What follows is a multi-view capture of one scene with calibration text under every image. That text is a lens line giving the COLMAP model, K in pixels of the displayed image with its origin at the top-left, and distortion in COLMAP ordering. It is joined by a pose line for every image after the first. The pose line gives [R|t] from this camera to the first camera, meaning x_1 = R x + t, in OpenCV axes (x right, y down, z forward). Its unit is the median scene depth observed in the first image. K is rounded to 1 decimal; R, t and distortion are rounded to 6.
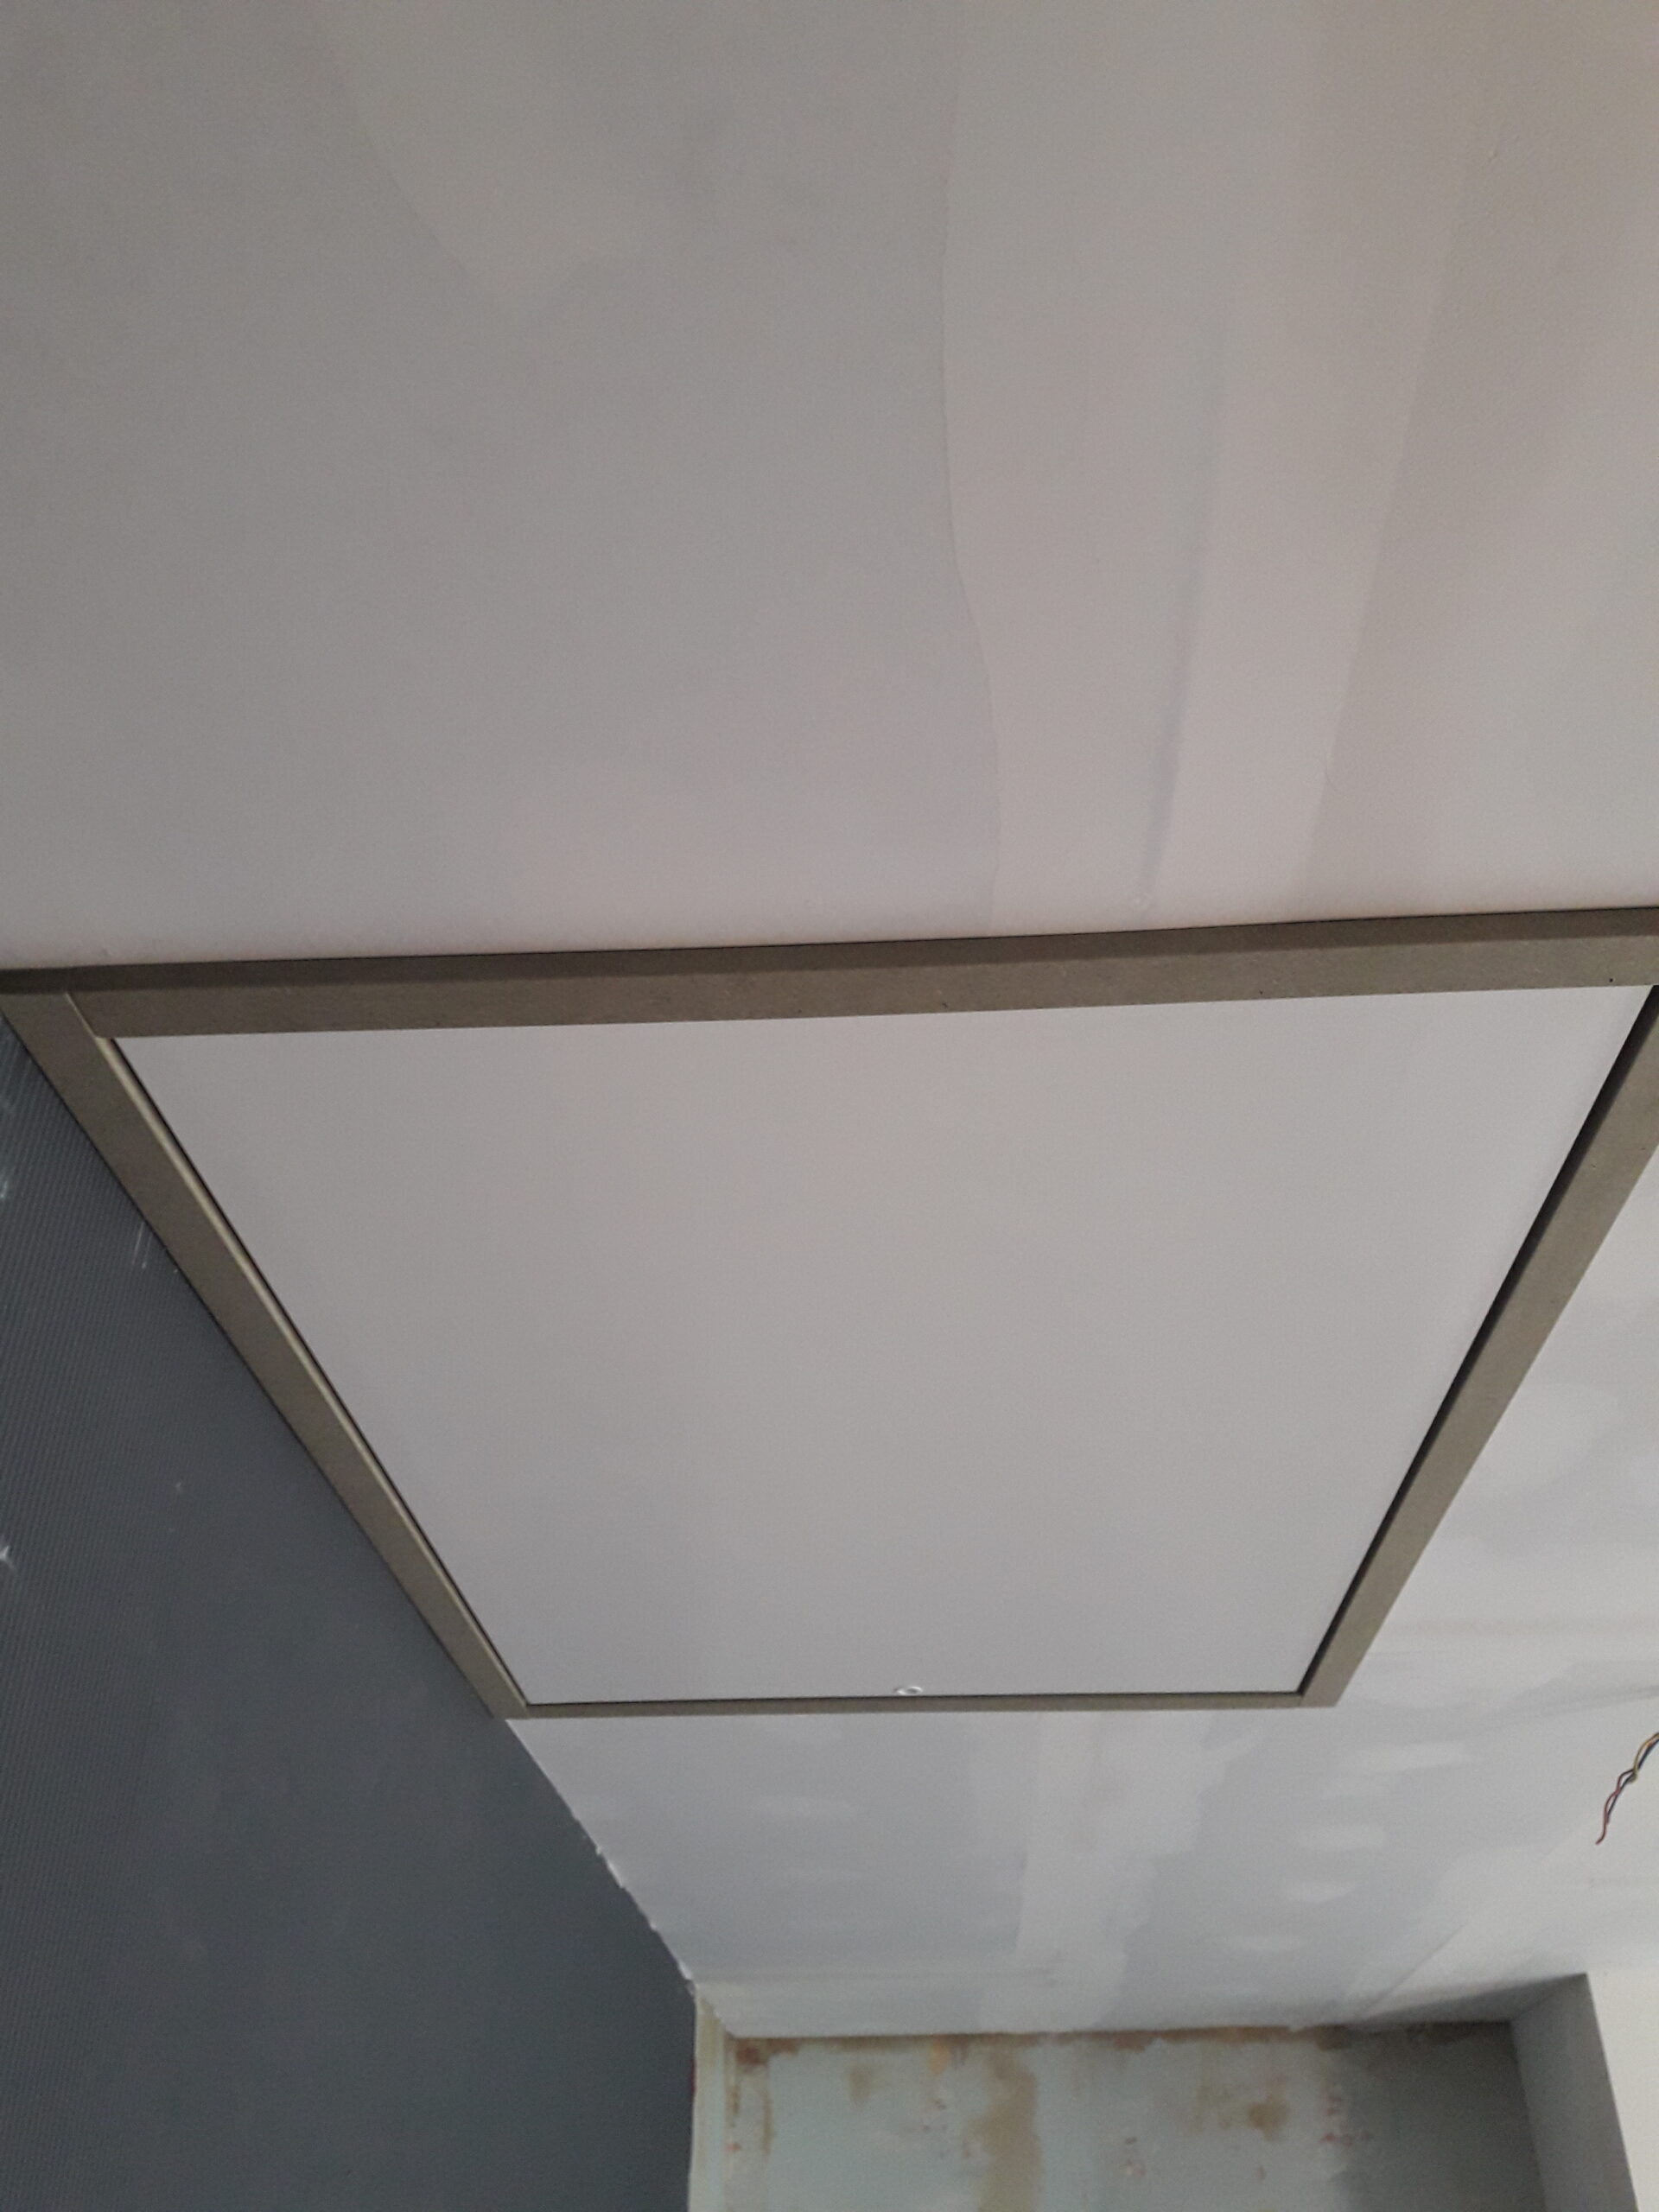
lens RADIAL K [[1881.4, 0, 829.5], [0, 1881.4, 1106.0], [0, 0, 1]] dist [0.006699, -0.050752]
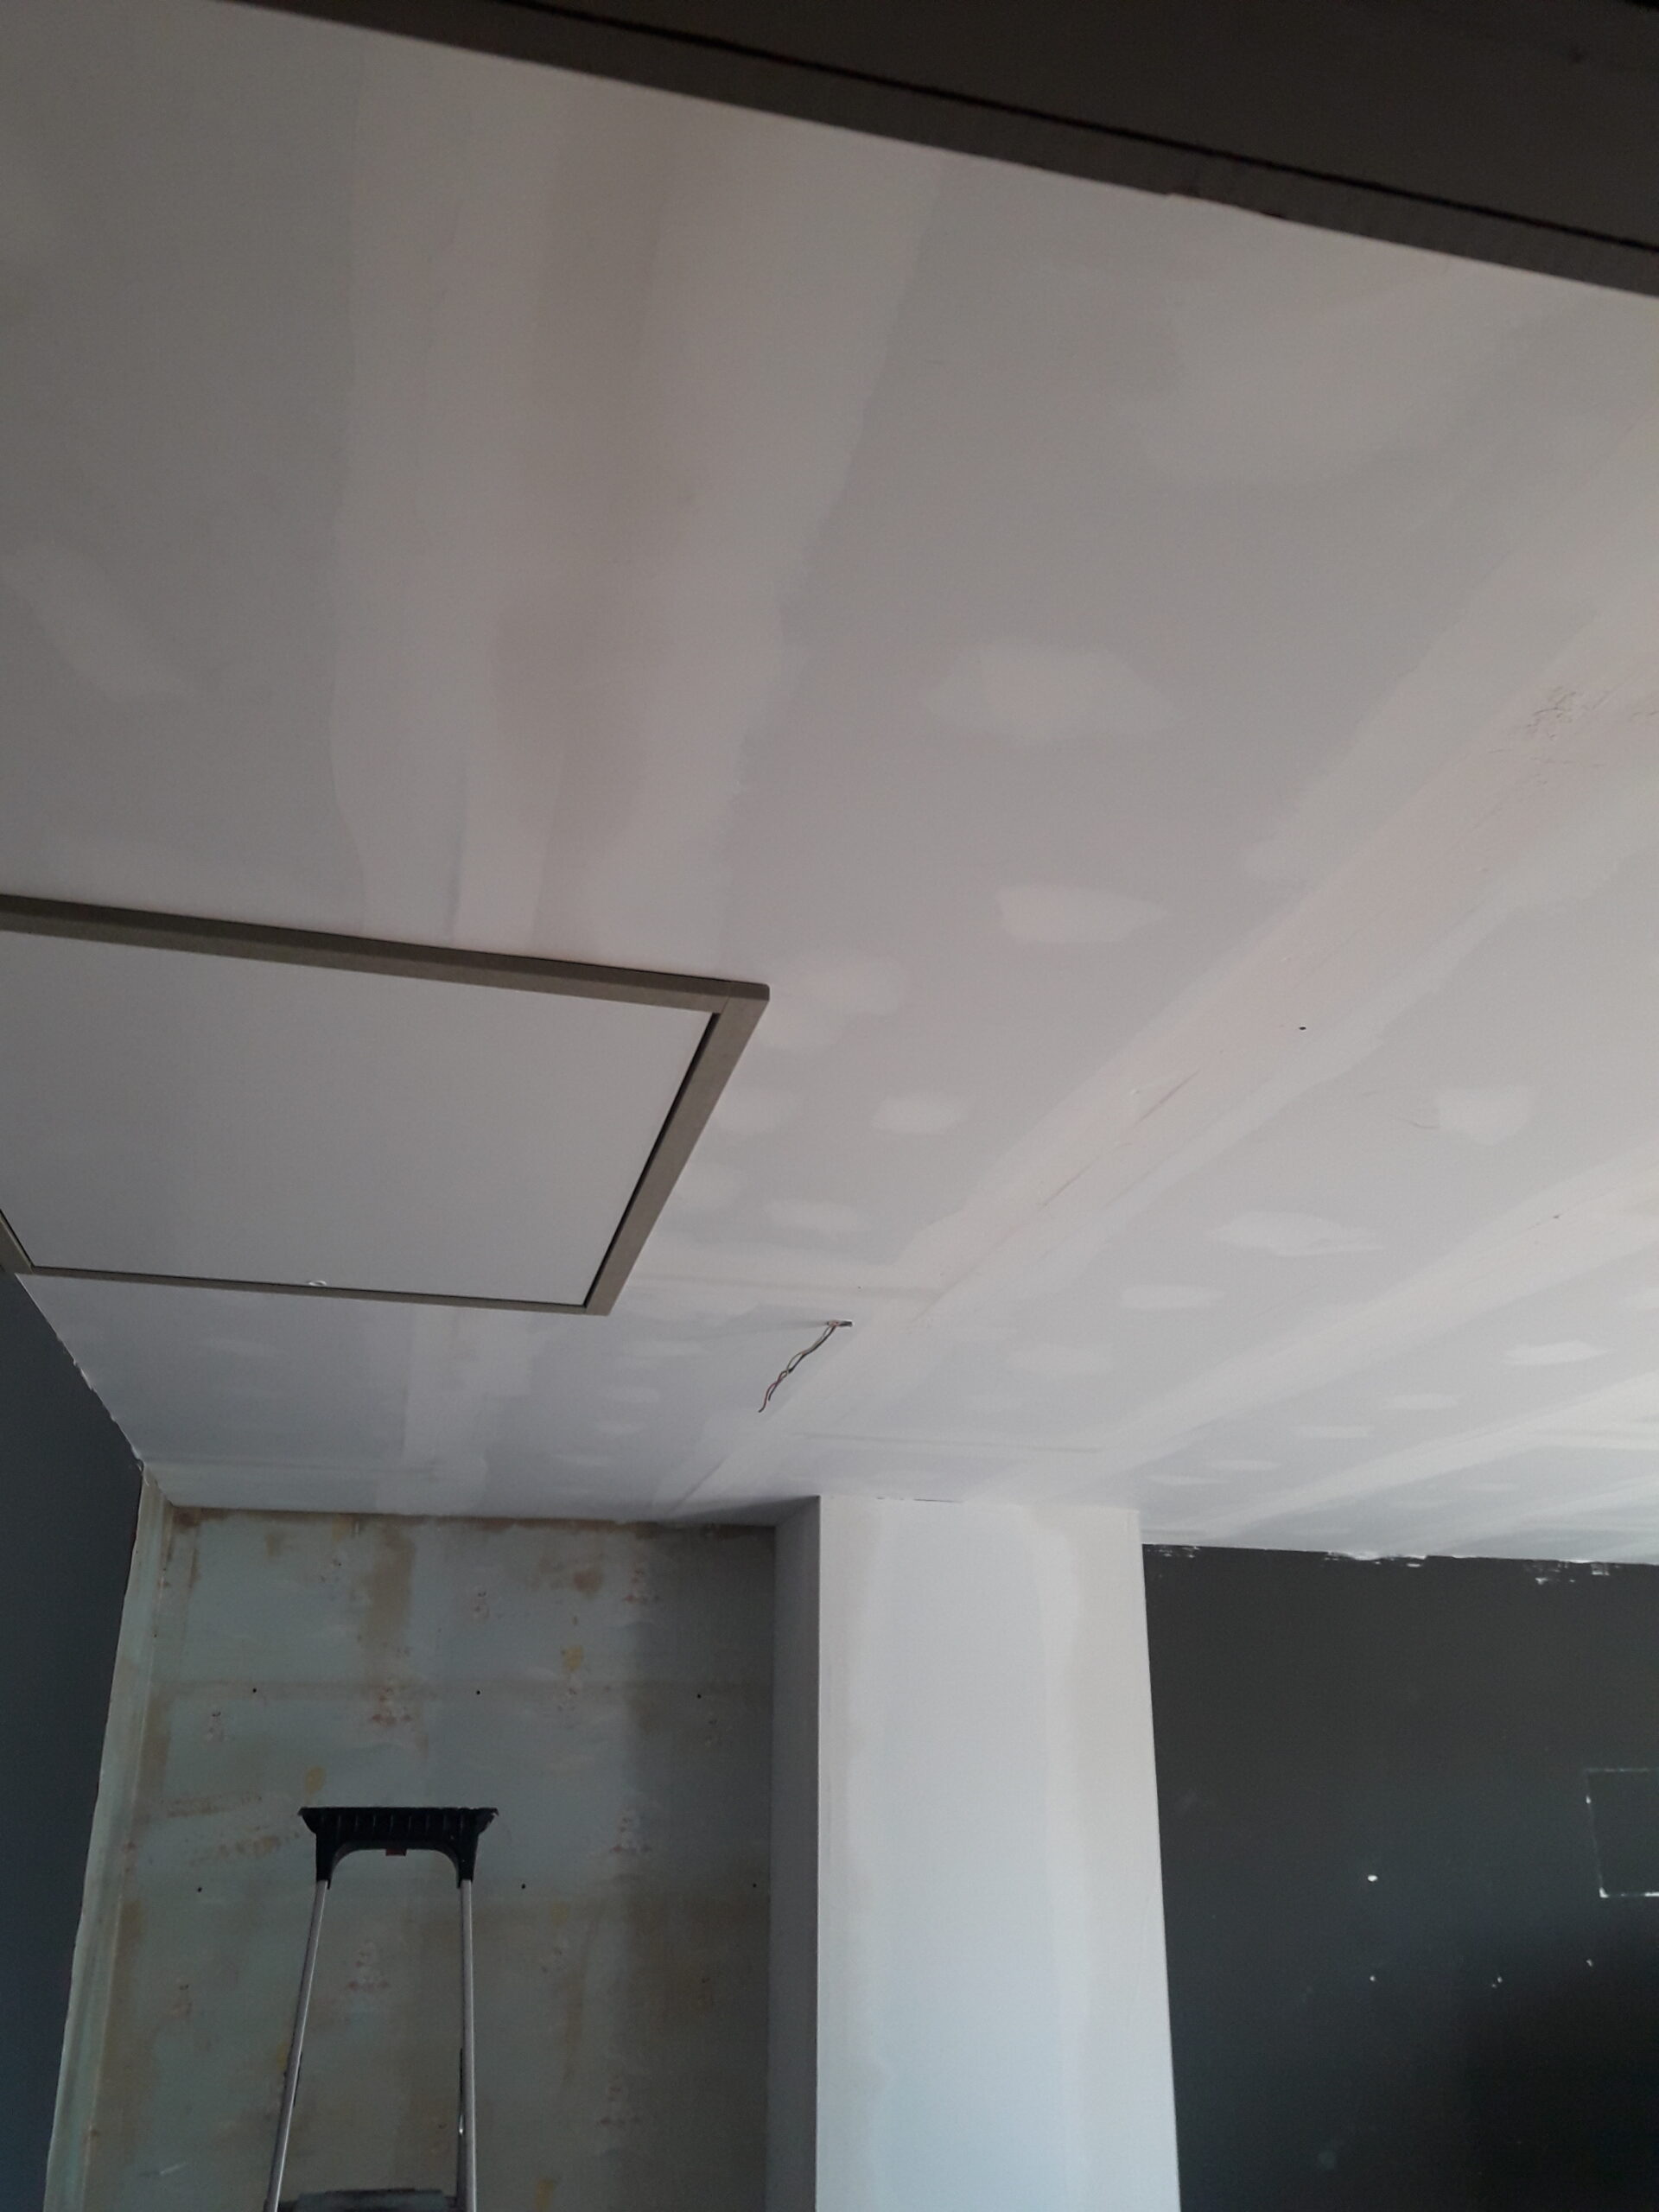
lens RADIAL K [[1881.4, 0, 829.5], [0, 1881.4, 1106.0], [0, 0, 1]] dist [0.006699, -0.050752]
pose [[0.959836, 0.107110, 0.259310, 0.015835], [-0.164753, 0.963296, 0.211935, -0.099486], [-0.227092, -0.246145, 0.942254, -0.217629]]
